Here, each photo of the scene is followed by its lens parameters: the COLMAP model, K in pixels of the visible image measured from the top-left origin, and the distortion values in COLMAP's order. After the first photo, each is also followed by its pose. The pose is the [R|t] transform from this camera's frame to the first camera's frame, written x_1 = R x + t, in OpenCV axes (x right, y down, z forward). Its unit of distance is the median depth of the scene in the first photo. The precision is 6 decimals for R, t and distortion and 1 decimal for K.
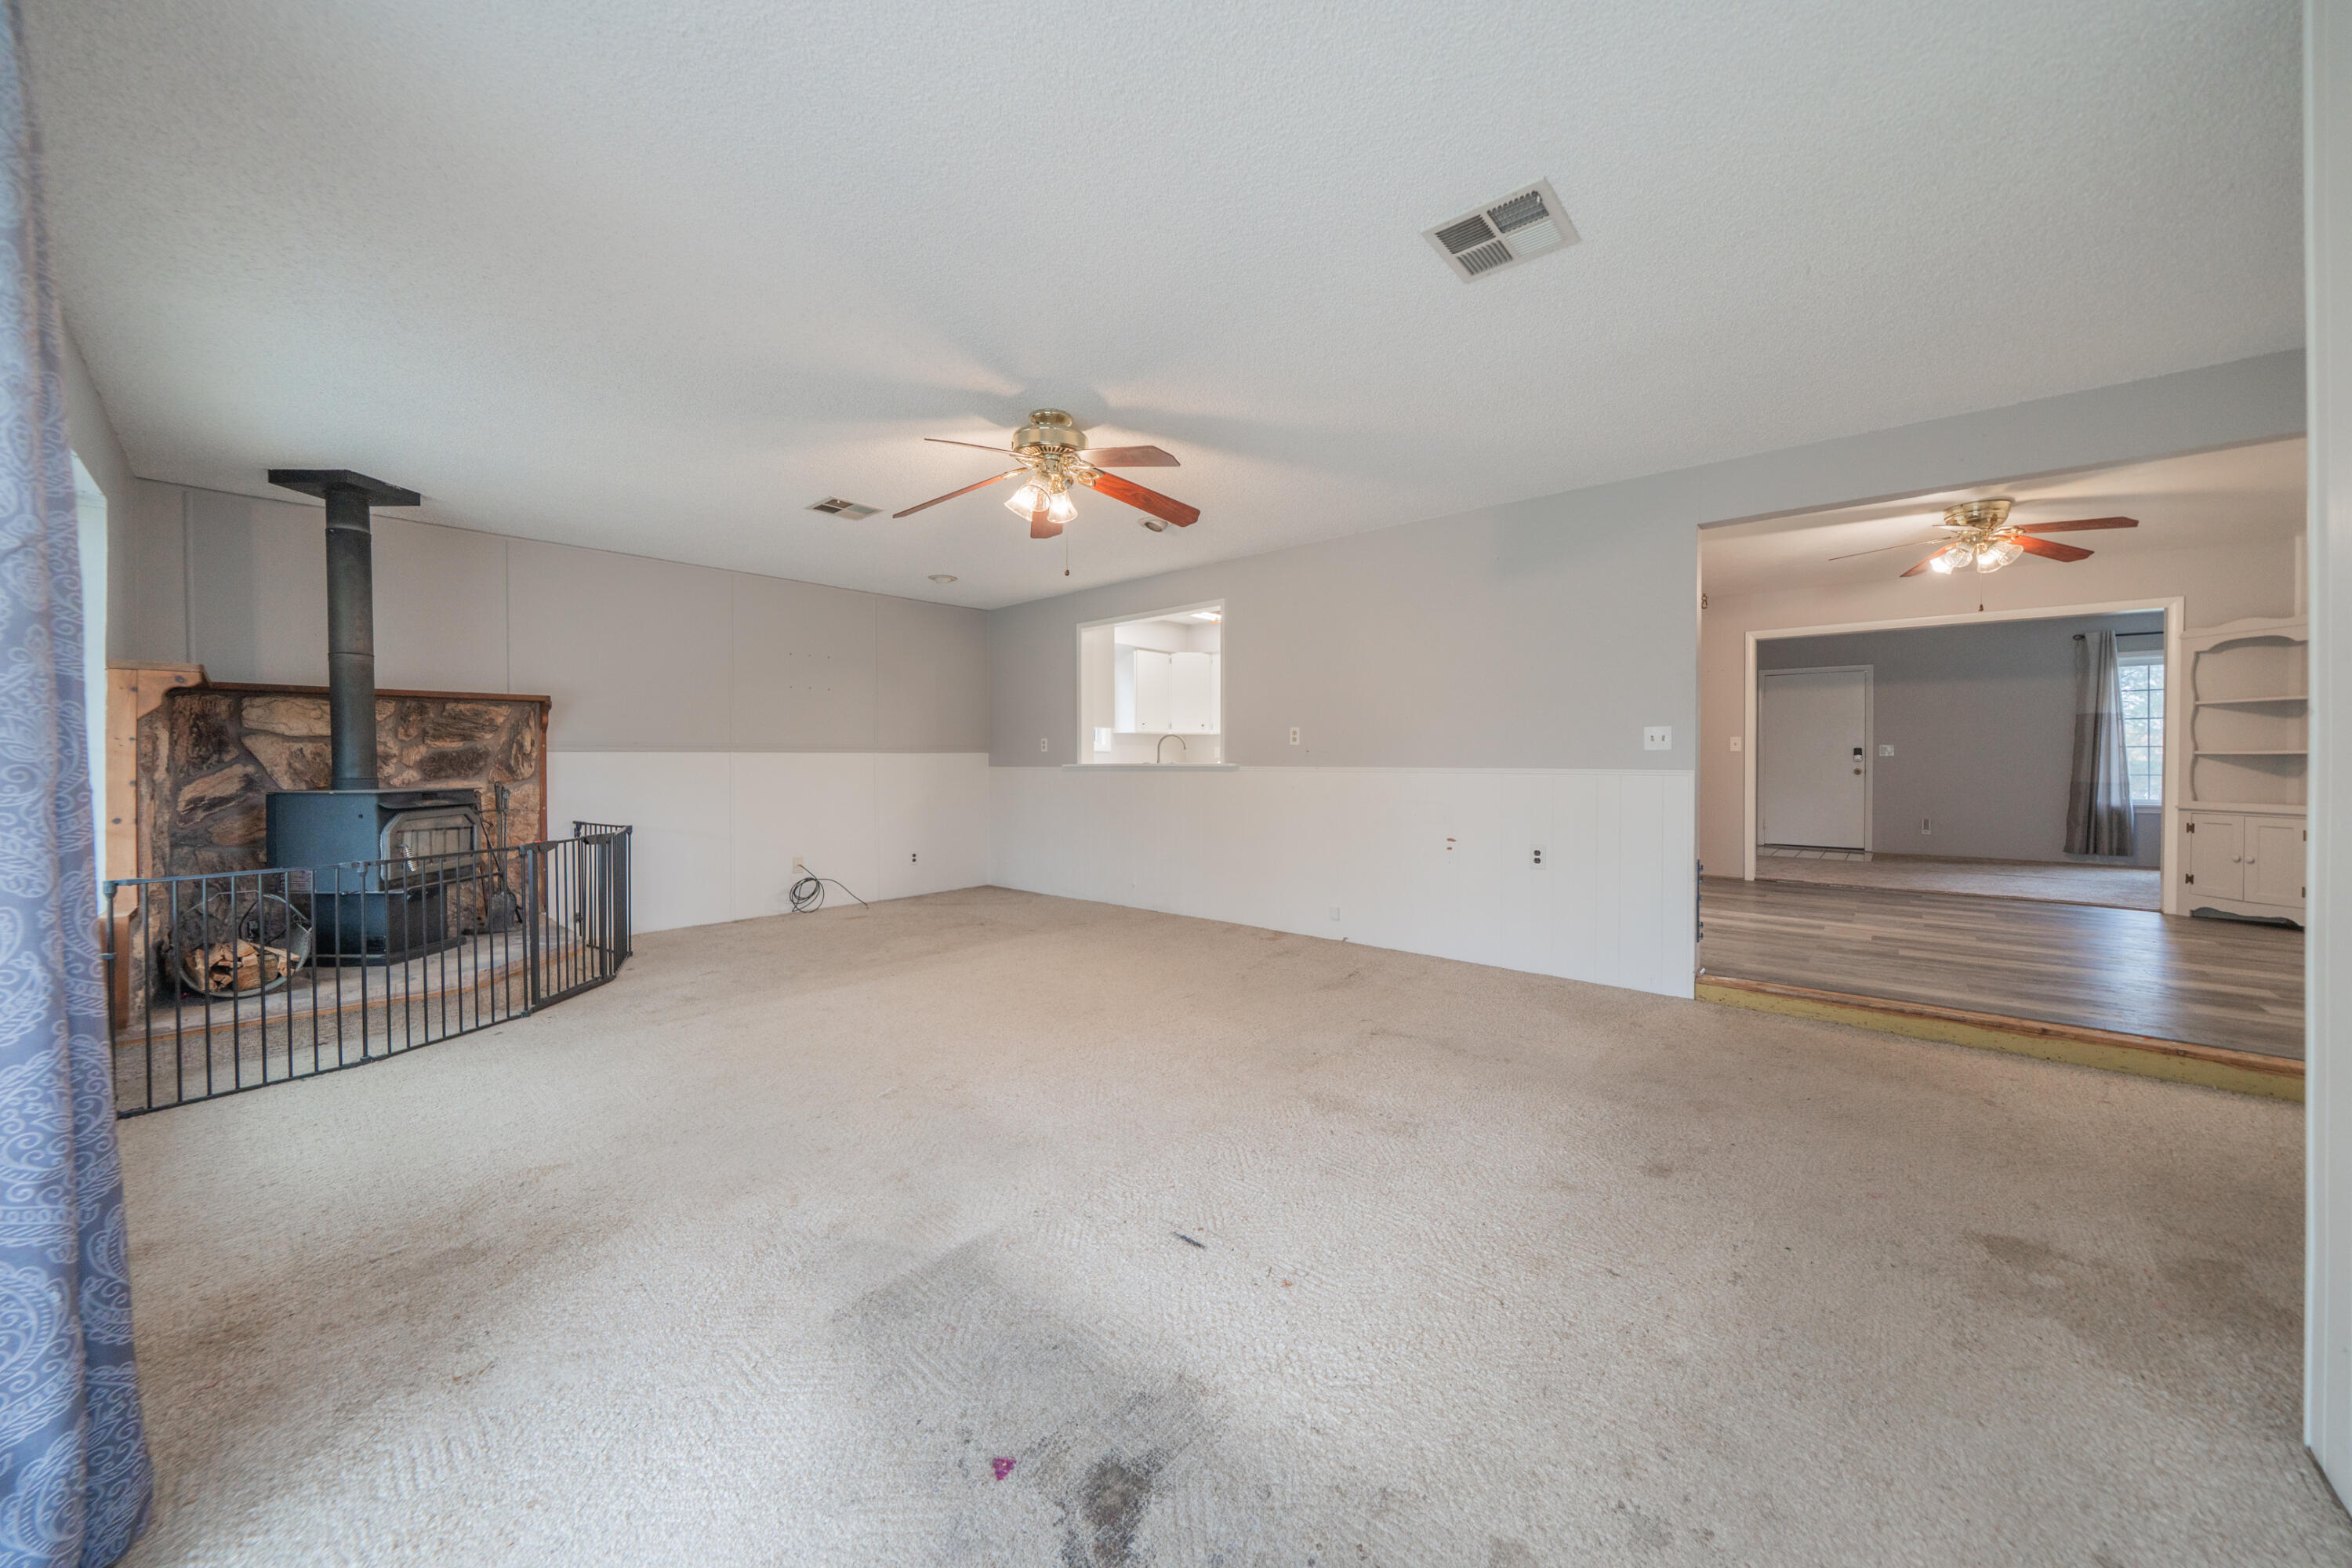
lens RADIAL K [[826.8, 0, 1165.6], [0, 826.8, 777.1], [0, 0, 1]] dist [-0.009501, -0.000071]
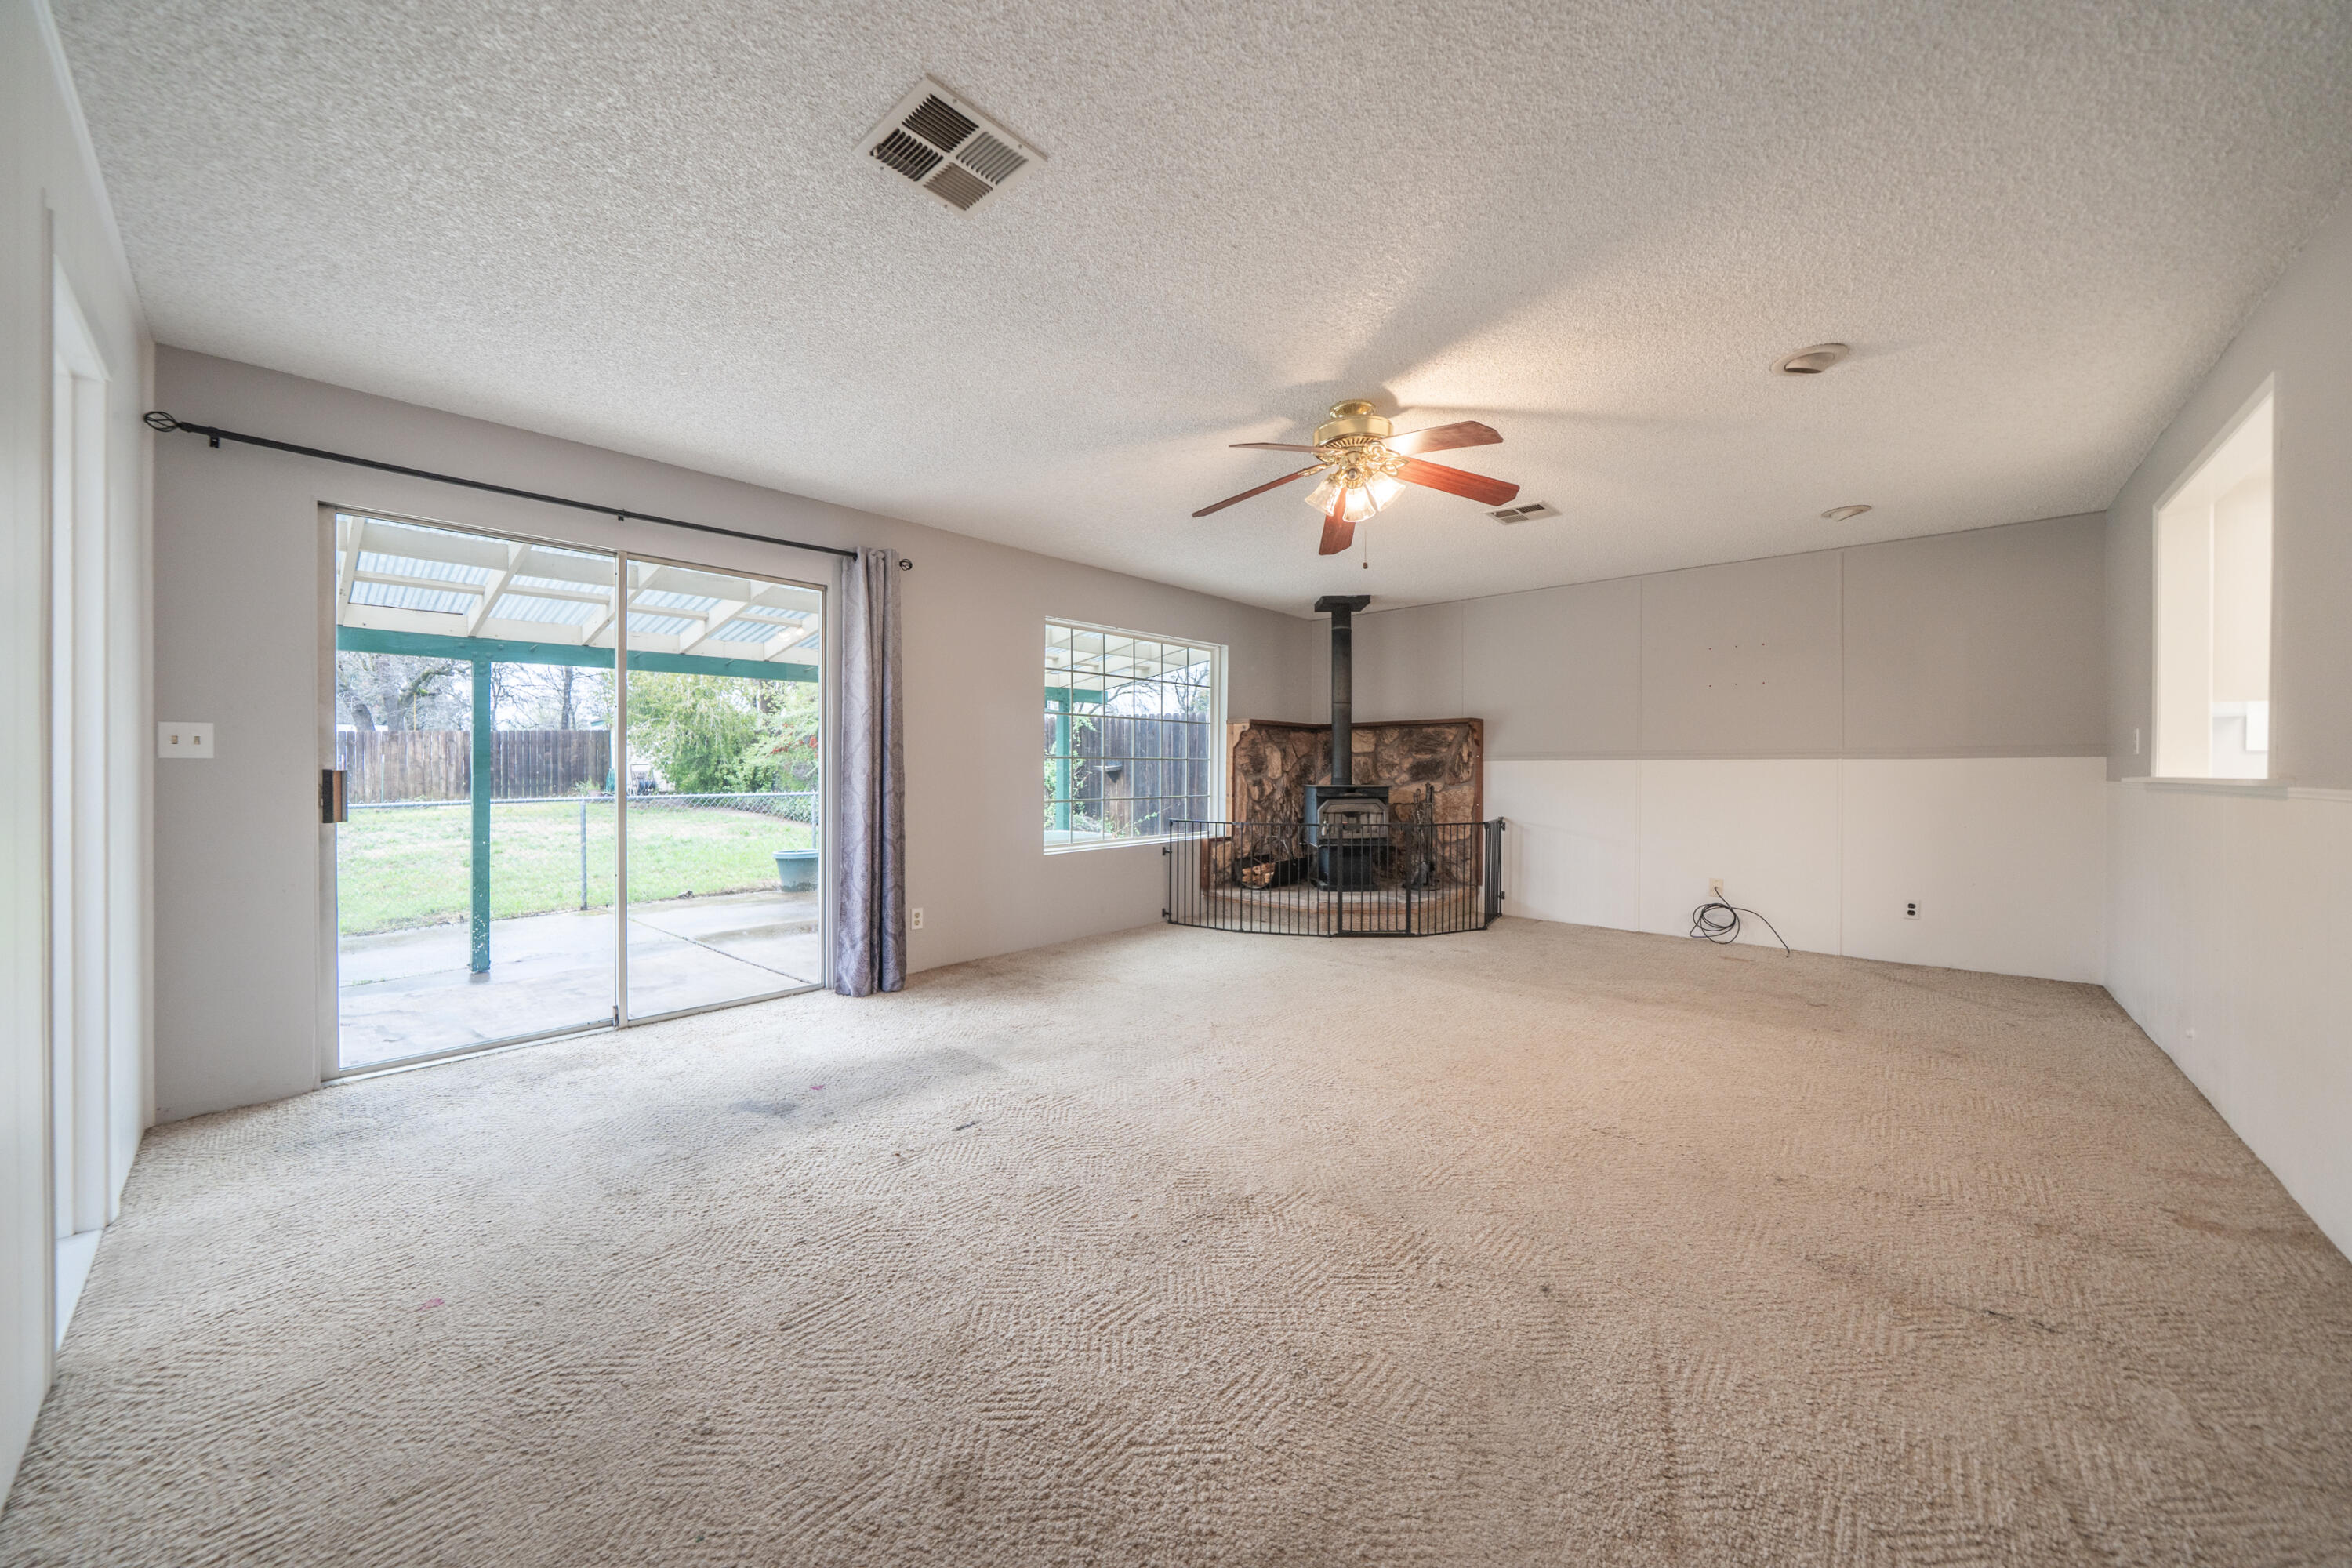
lens RADIAL K [[826.8, 0, 1165.6], [0, 826.8, 777.1], [0, 0, 1]] dist [-0.009501, -0.000071]
pose [[-0.027216, 0.013817, -0.999534, 0.693723], [-0.021411, 0.999667, 0.014402, -0.017372], [0.999400, 0.021793, -0.026911, 0.691326]]
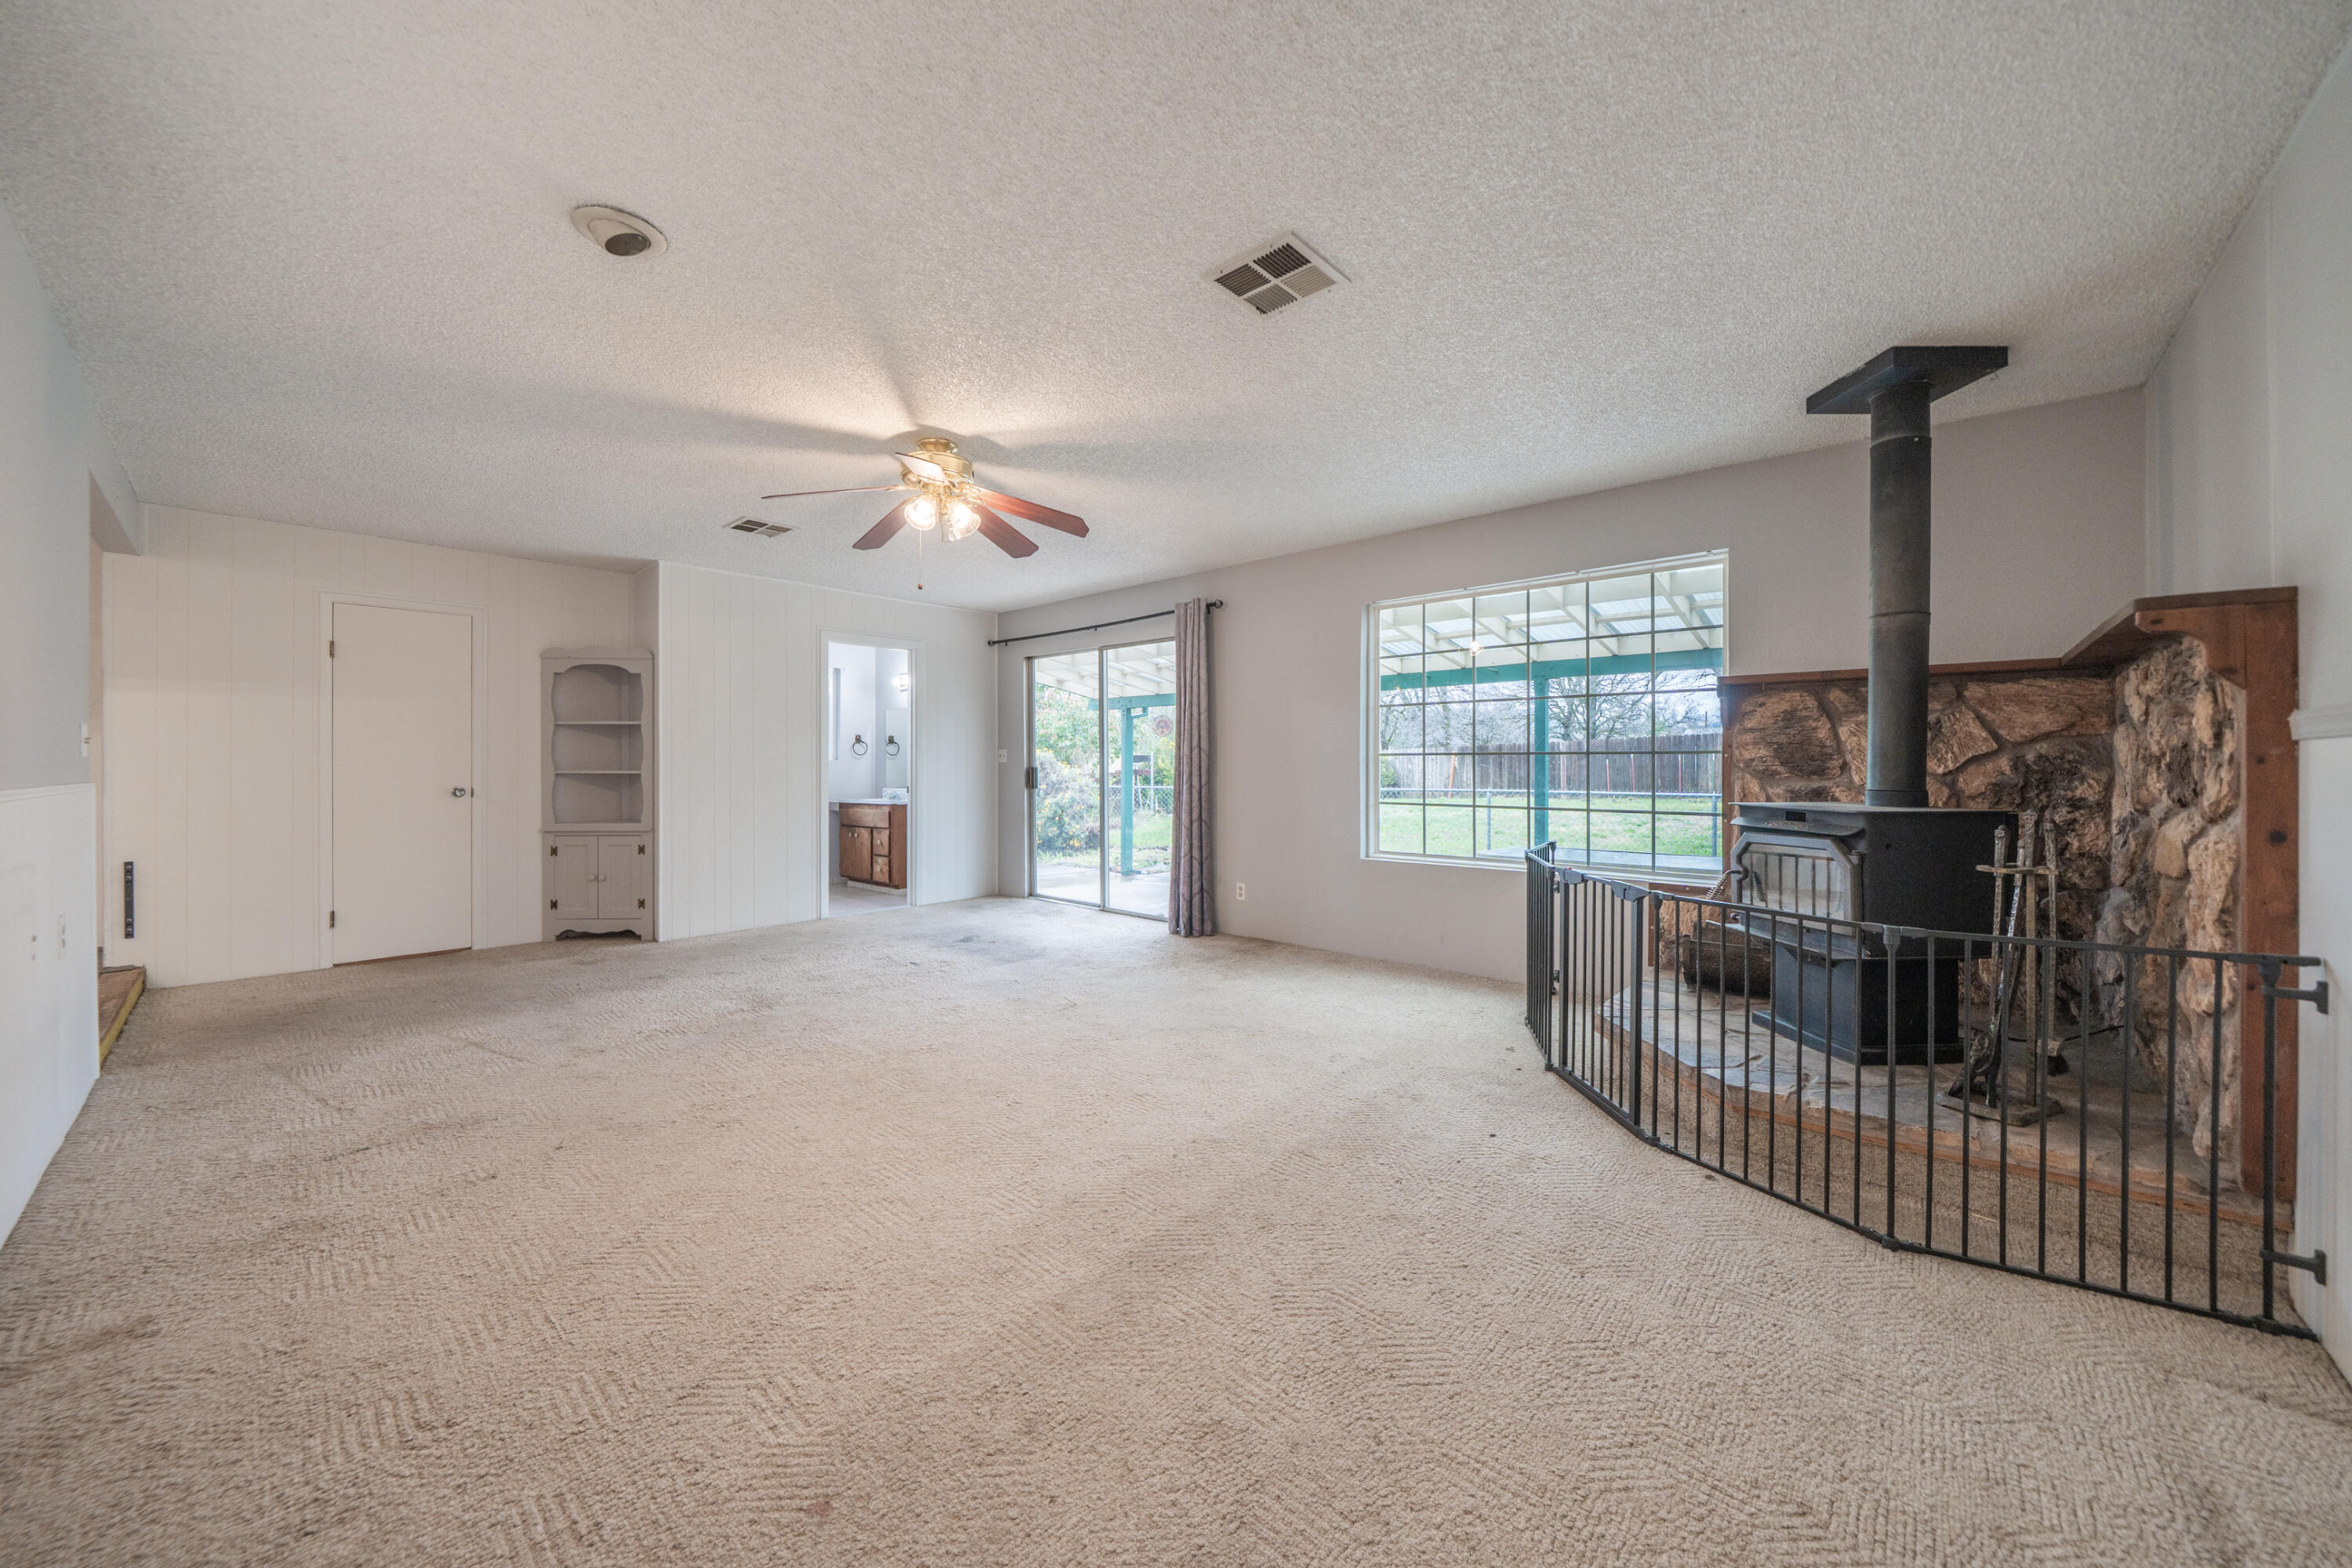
lens RADIAL K [[826.8, 0, 1165.6], [0, 826.8, 777.1], [0, 0, 1]] dist [-0.009501, -0.000071]
pose [[-0.999813, 0.002787, 0.019155, -0.369580], [0.003467, 0.999361, 0.035574, -0.038608], [-0.019044, 0.035634, -0.999183, 1.725843]]
